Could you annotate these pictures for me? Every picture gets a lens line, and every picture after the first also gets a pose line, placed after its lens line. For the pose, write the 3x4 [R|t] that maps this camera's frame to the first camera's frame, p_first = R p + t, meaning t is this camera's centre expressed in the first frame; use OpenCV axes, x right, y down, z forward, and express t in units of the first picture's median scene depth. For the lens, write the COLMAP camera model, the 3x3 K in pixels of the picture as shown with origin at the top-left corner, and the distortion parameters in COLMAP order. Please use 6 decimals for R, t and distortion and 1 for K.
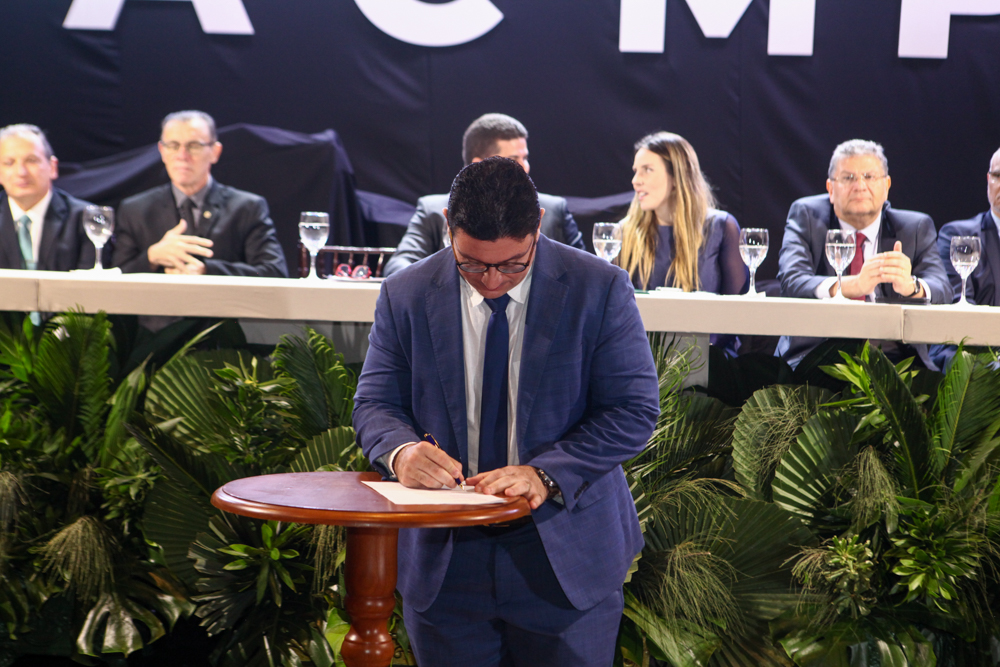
lens RADIAL K [[1895.8, 0, 499.6], [0, 1895.8, 331.4], [0, 0, 1]] dist [0.230995, -0.084826]
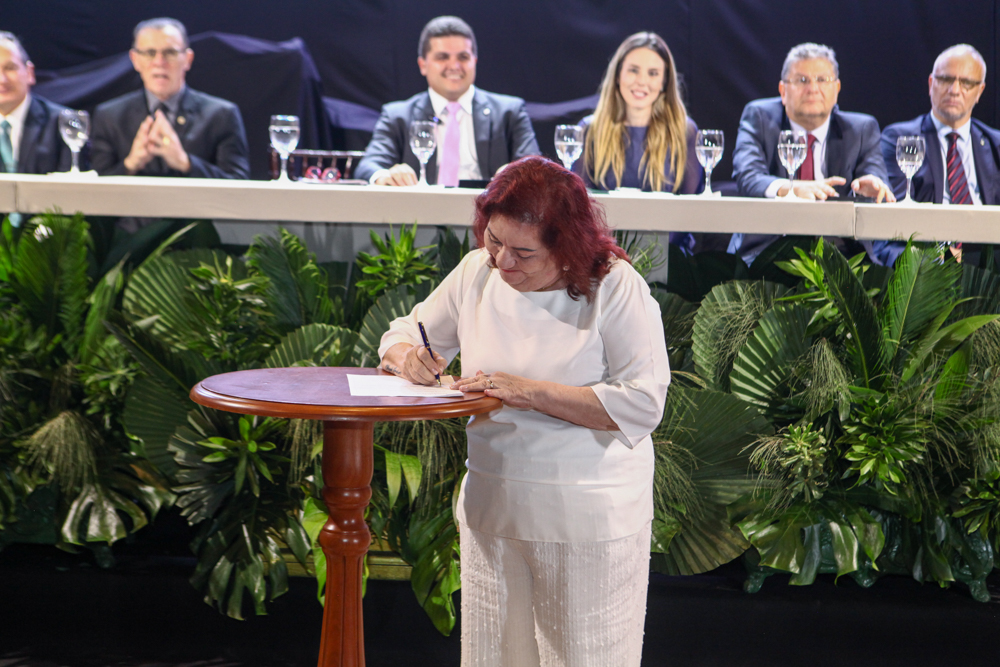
lens RADIAL K [[1764.5, 0, 496.5], [0, 1764.5, 330.3], [0, 0, 1]] dist [0.166931, -0.038400]
pose [[0.999703, -0.006840, 0.023411, -0.007109], [0.005585, 0.998564, 0.053272, 0.003155], [-0.023742, -0.053125, 0.998306, 0.039180]]
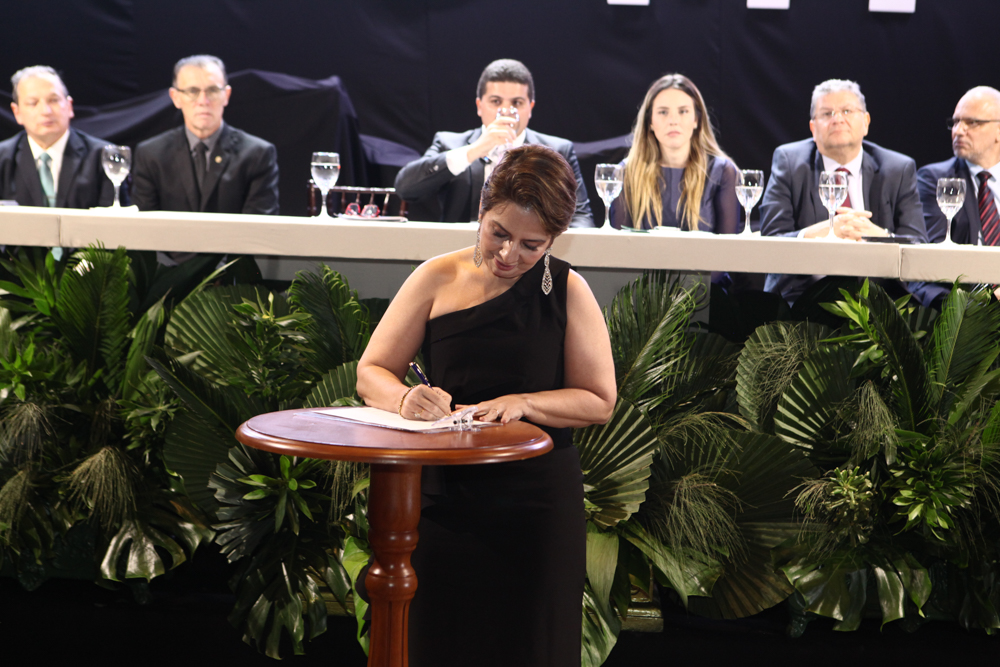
lens RADIAL K [[1711.9, 0, 500.3], [0, 1711.9, 337.4], [0, 0, 1]] dist [0.141589, -0.009479]
pose [[0.999866, 0.003068, 0.016069, -0.020422], [-0.003699, 0.999217, 0.039384, 0.000790], [-0.015936, -0.039438, 0.999095, 0.074939]]
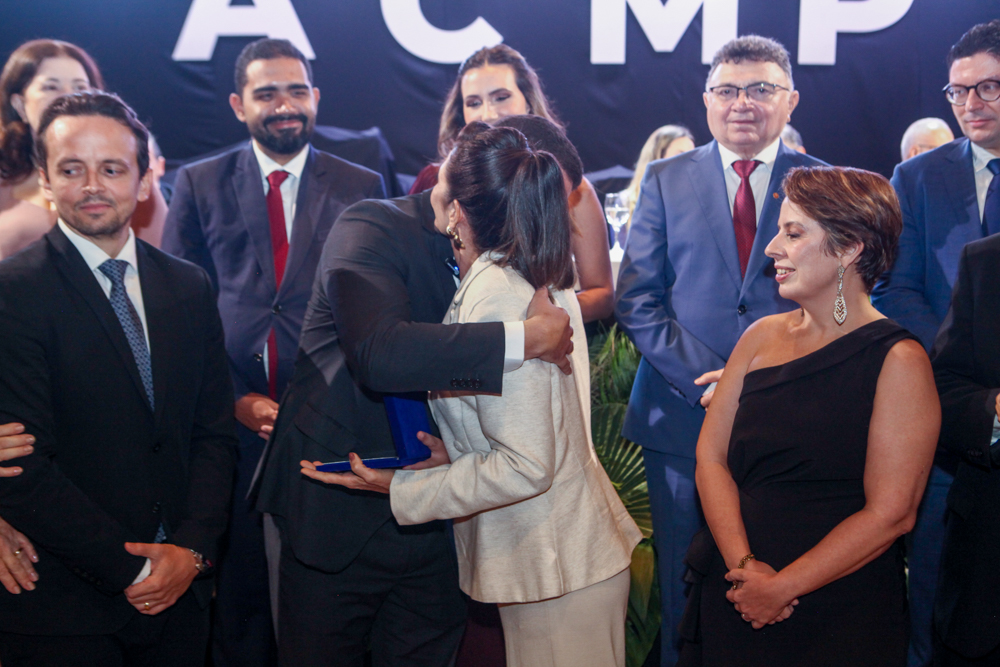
lens RADIAL K [[1167.8, 0, 499.7], [0, 1167.8, 333.5], [0, 0, 1]] dist [-0.009481, -0.006842]
pose [[0.999408, -0.030463, 0.015972, -0.035204], [0.029441, 0.997721, 0.060719, -0.019983], [-0.017785, -0.060213, 0.998027, 0.328012]]
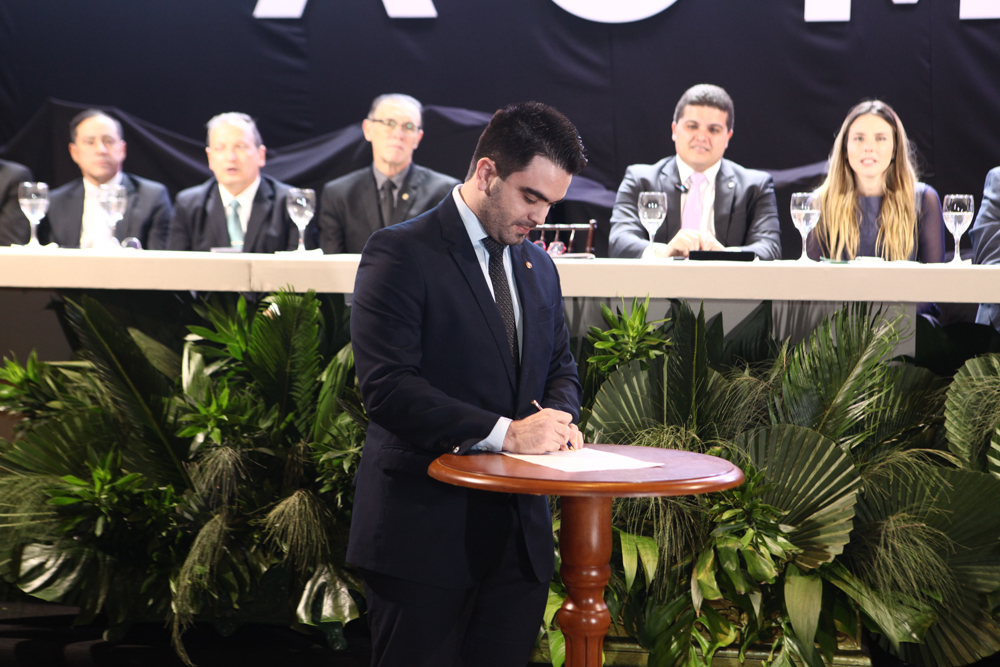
lens RADIAL K [[1895.8, 0, 499.6], [0, 1895.8, 331.4], [0, 0, 1]] dist [0.230995, -0.084826]
pose [[0.996204, -0.014773, -0.085792, -0.020908], [0.015596, 0.999839, 0.008927, 0.004134], [0.085646, -0.010231, 0.996273, -0.005165]]
